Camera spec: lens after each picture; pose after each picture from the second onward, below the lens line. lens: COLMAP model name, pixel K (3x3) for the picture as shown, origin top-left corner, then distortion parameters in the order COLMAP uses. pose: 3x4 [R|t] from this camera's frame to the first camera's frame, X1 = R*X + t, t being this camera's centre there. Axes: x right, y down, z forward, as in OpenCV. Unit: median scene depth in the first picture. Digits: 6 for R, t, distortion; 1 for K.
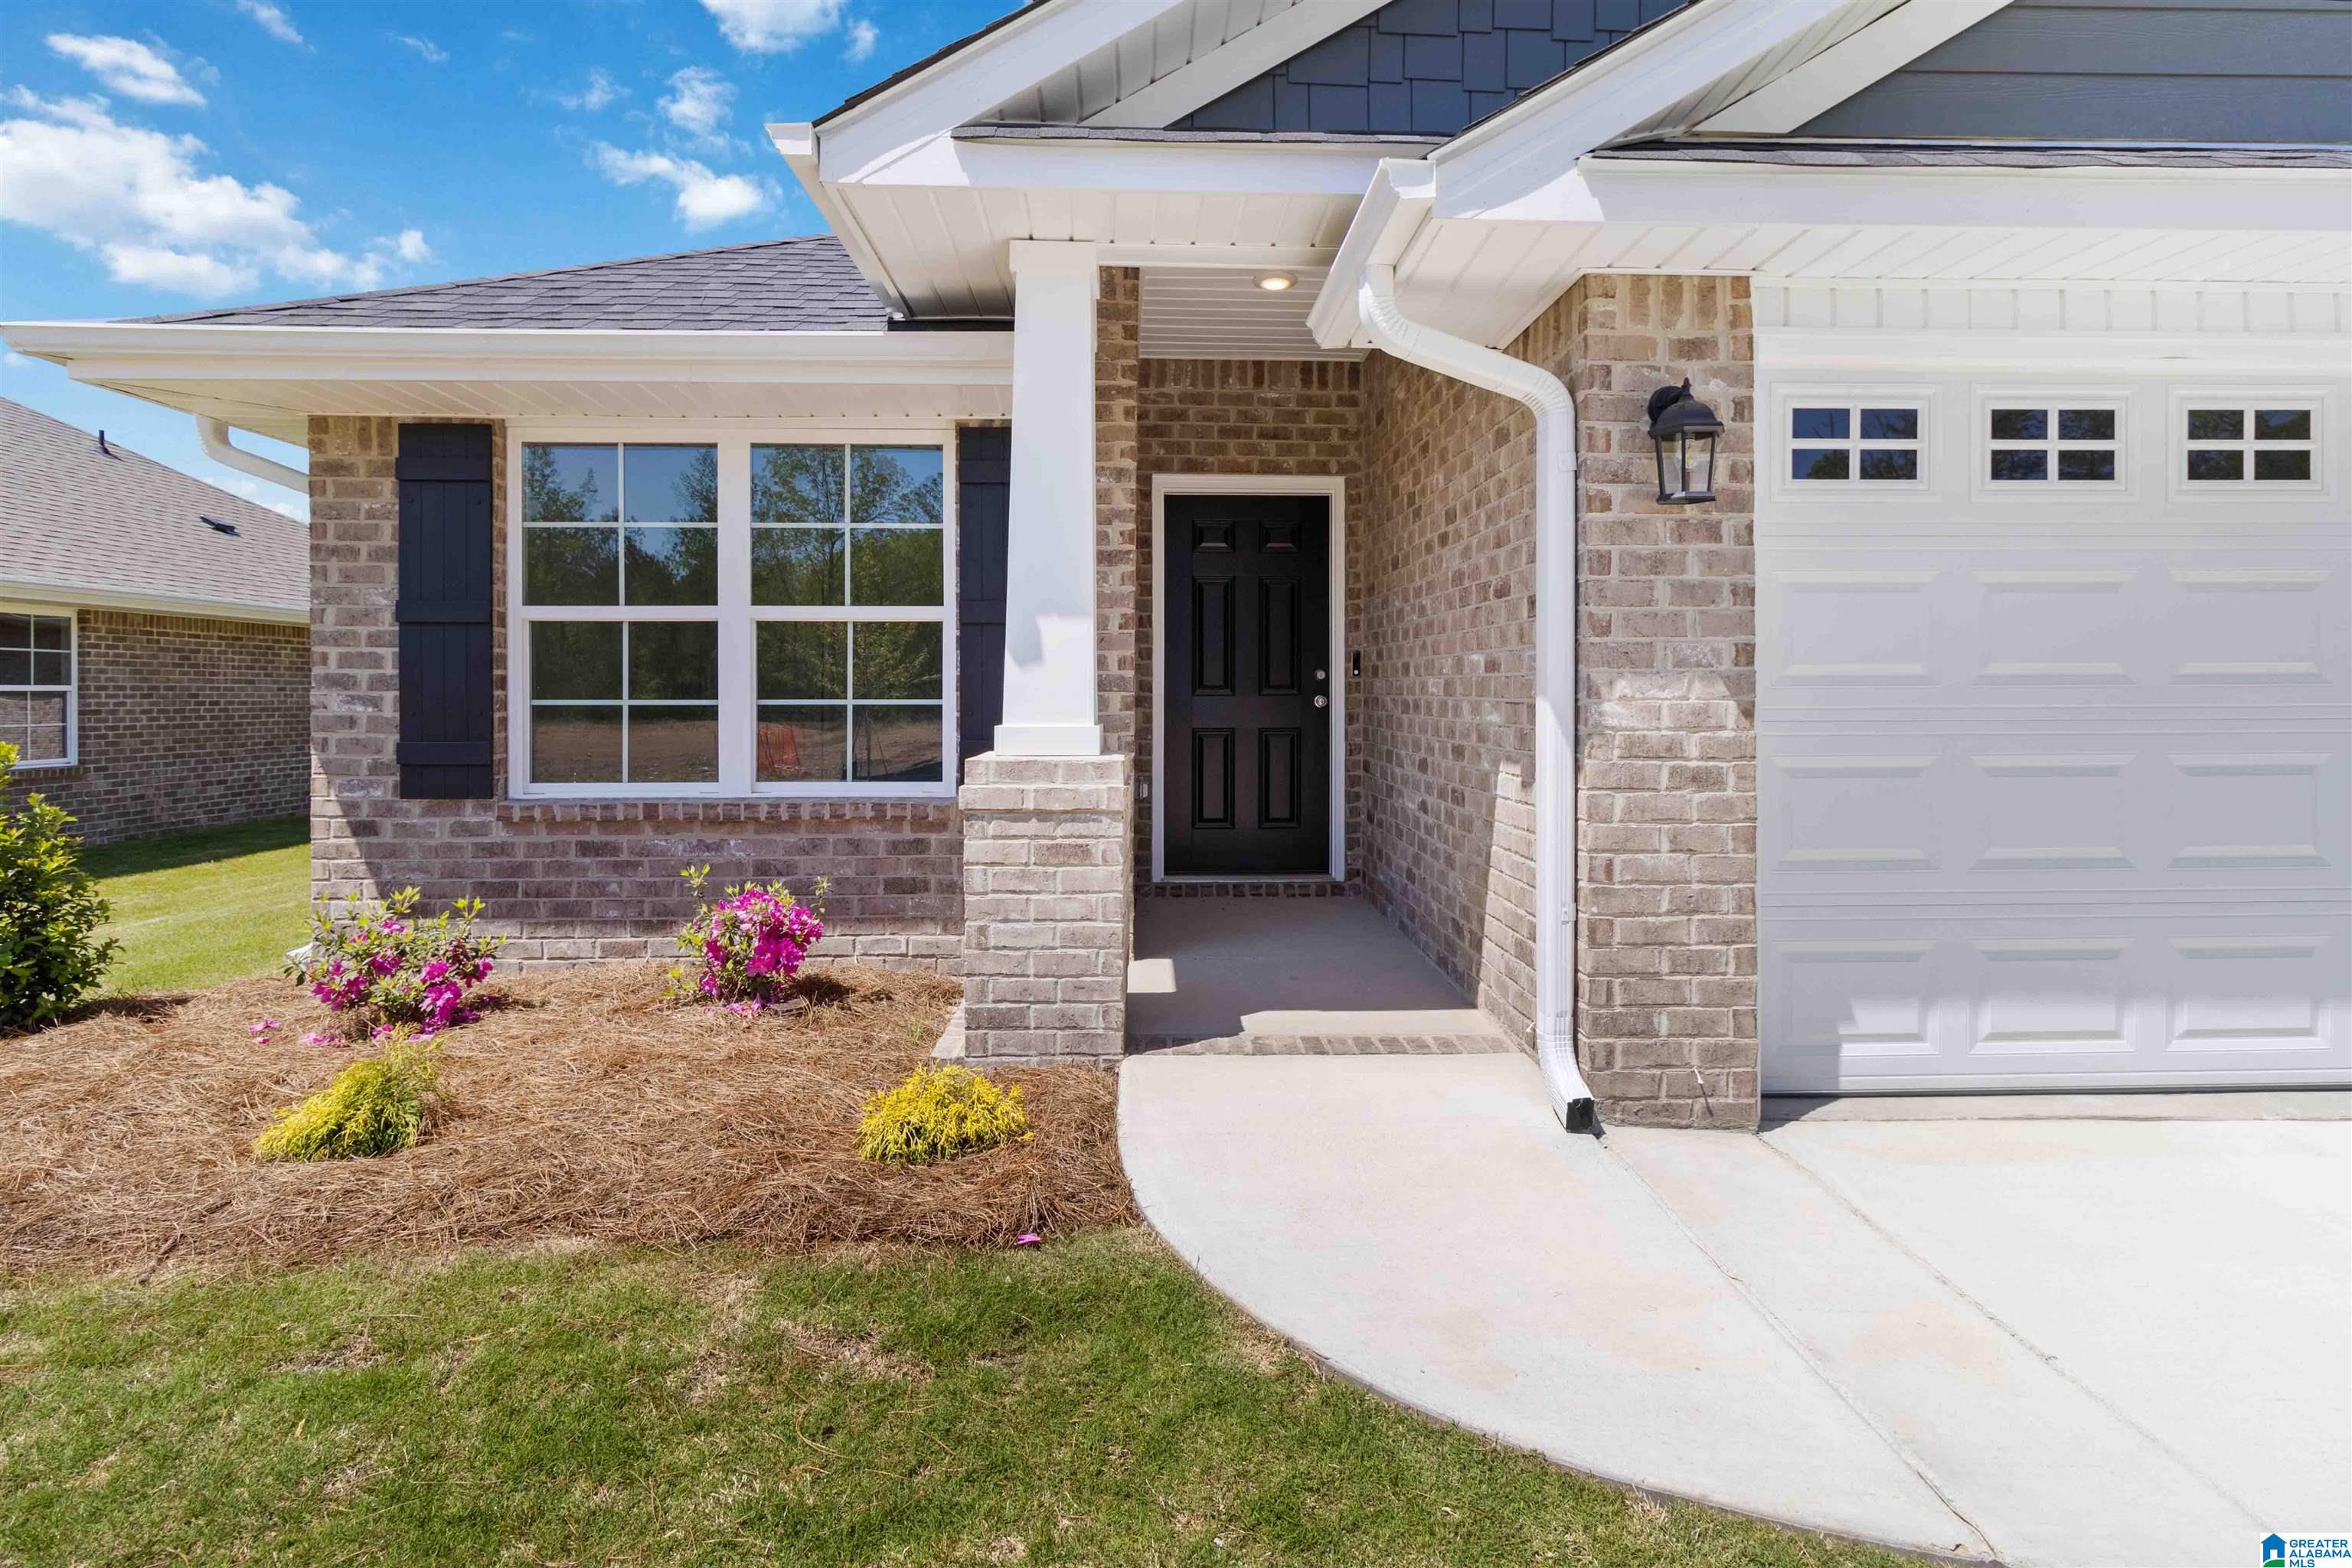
lens RADIAL K [[1084.1, 0, 1170.5], [0, 1084.1, 710.0], [0, 0, 1]] dist [0.001501, 0.000194]
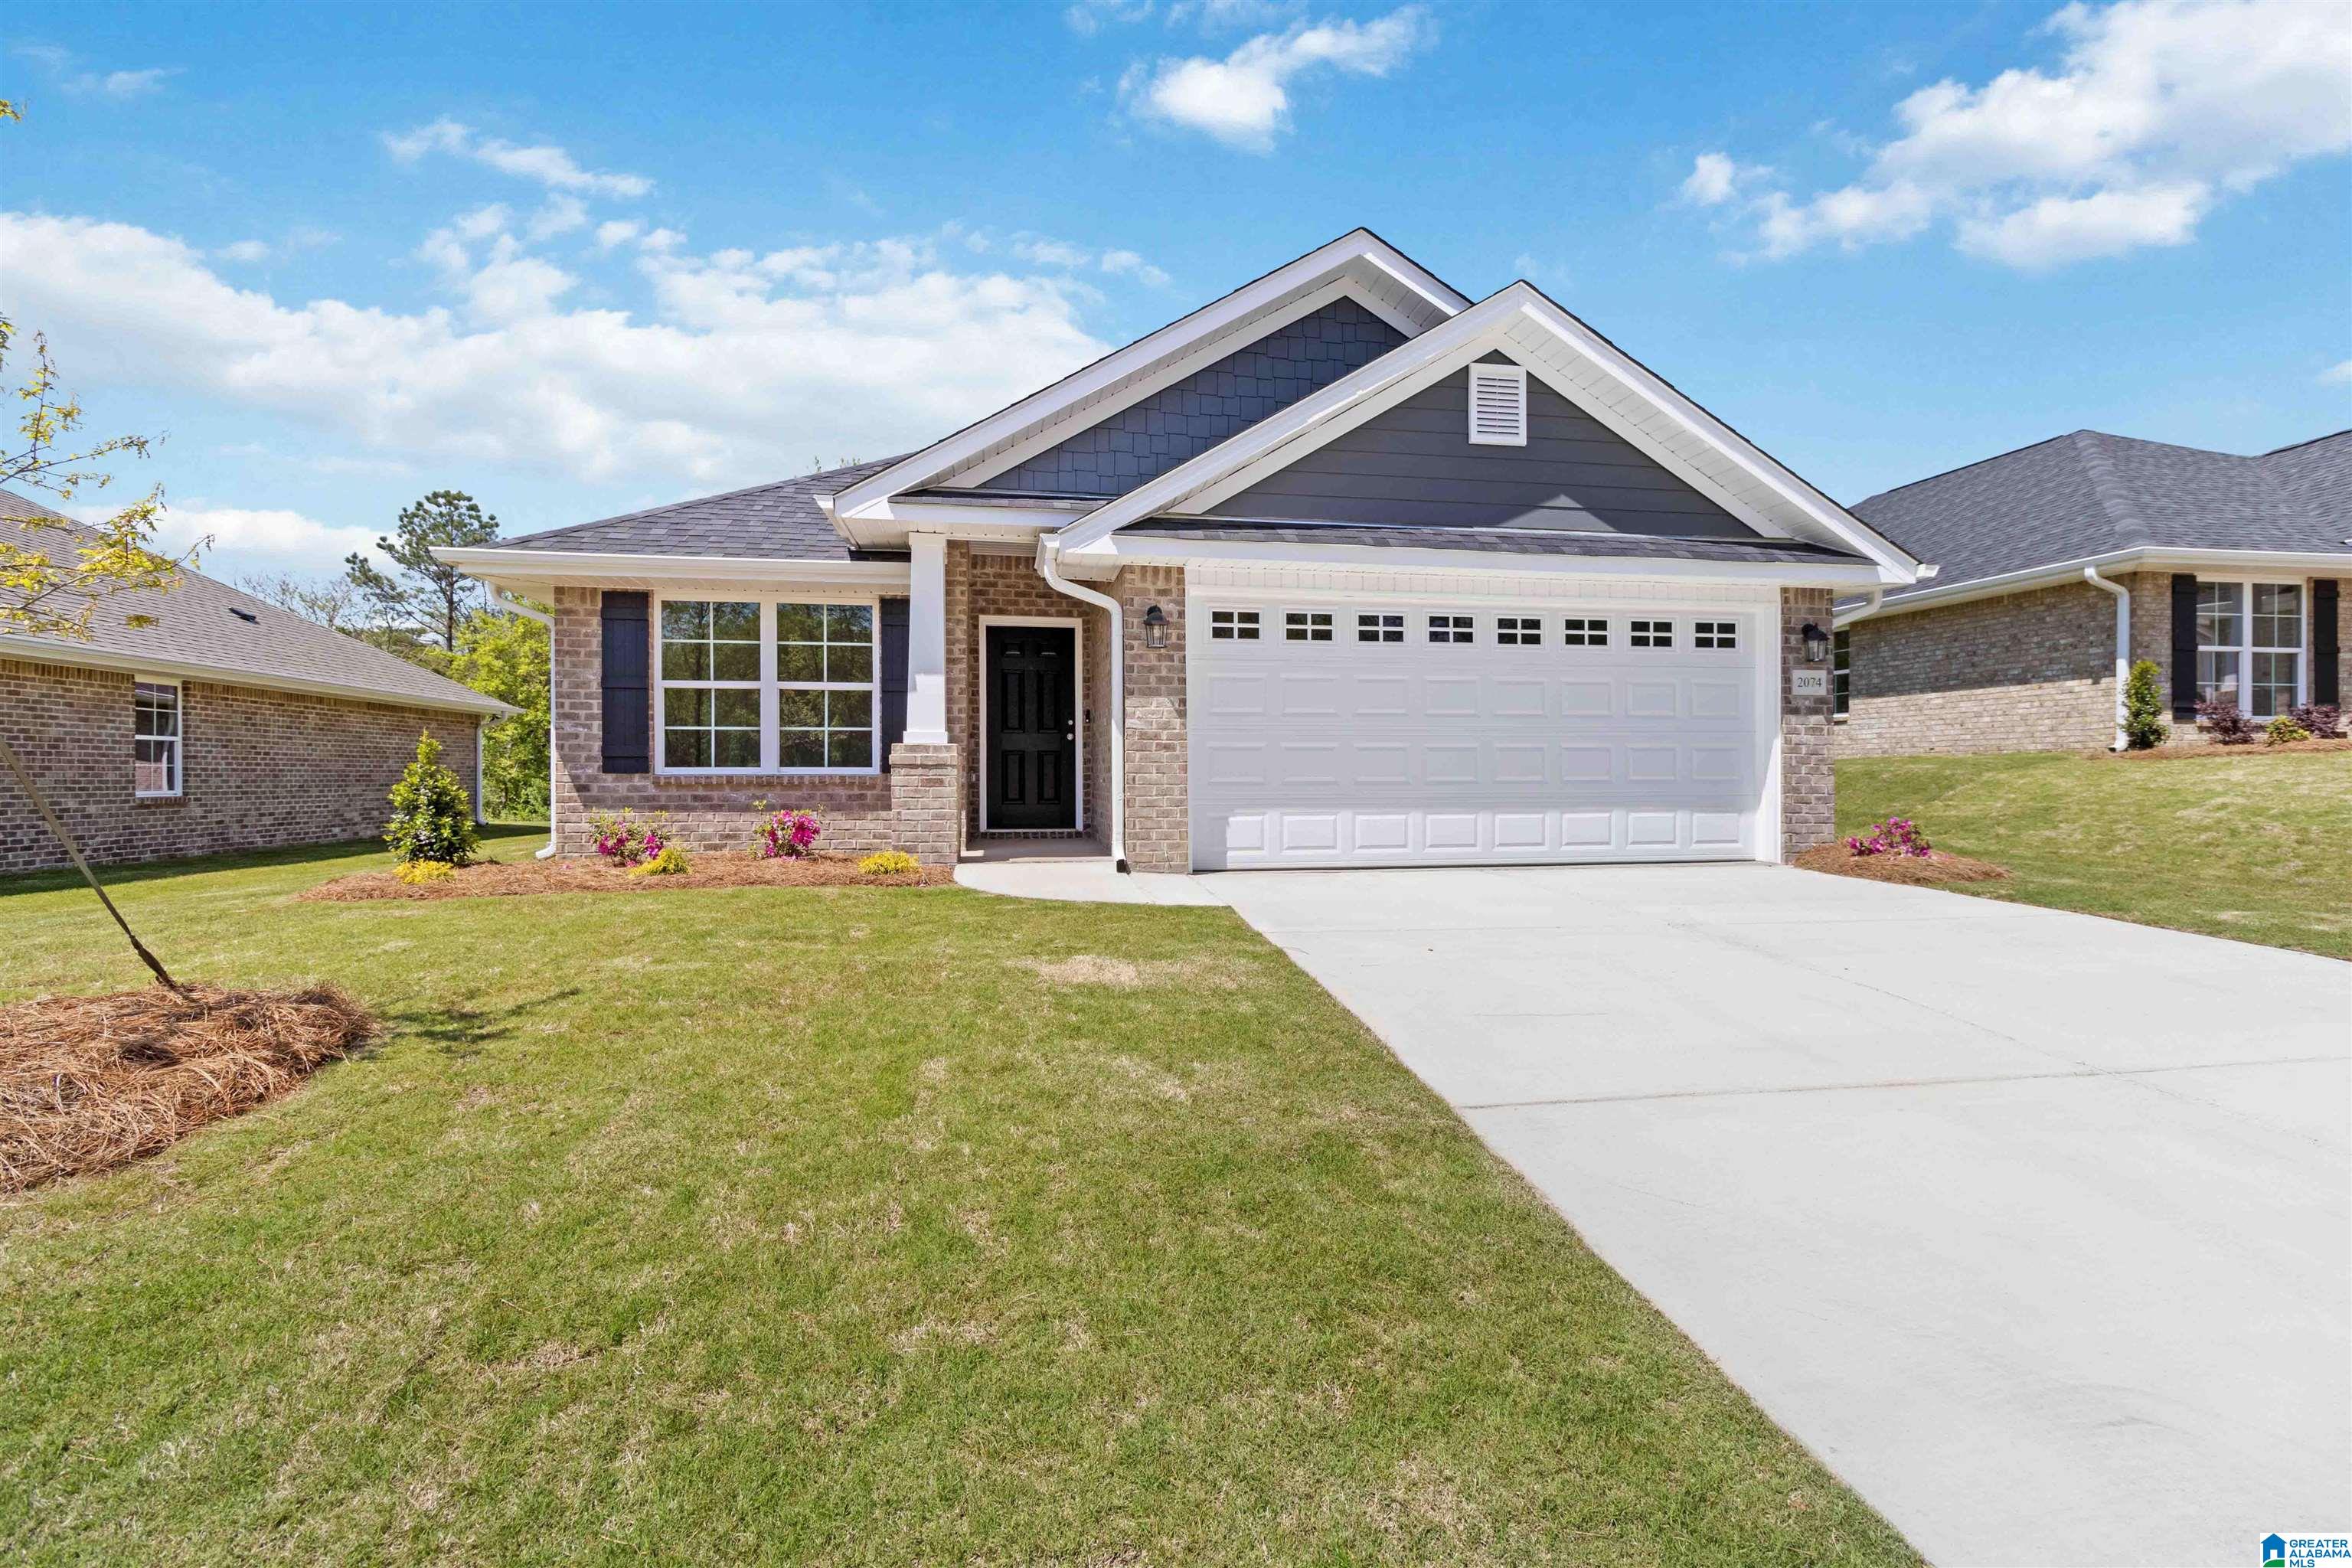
lens RADIAL K [[1052.8, 0, 1183.9], [0, 1052.8, 805.2], [0, 0, 1]] dist [0.000525, 0.000193]
pose [[0.990344, -0.003940, 0.138579, 0.105250], [0.002456, 0.999938, 0.010880, 0.122542], [-0.138613, -0.010434, 0.990292, -1.126880]]
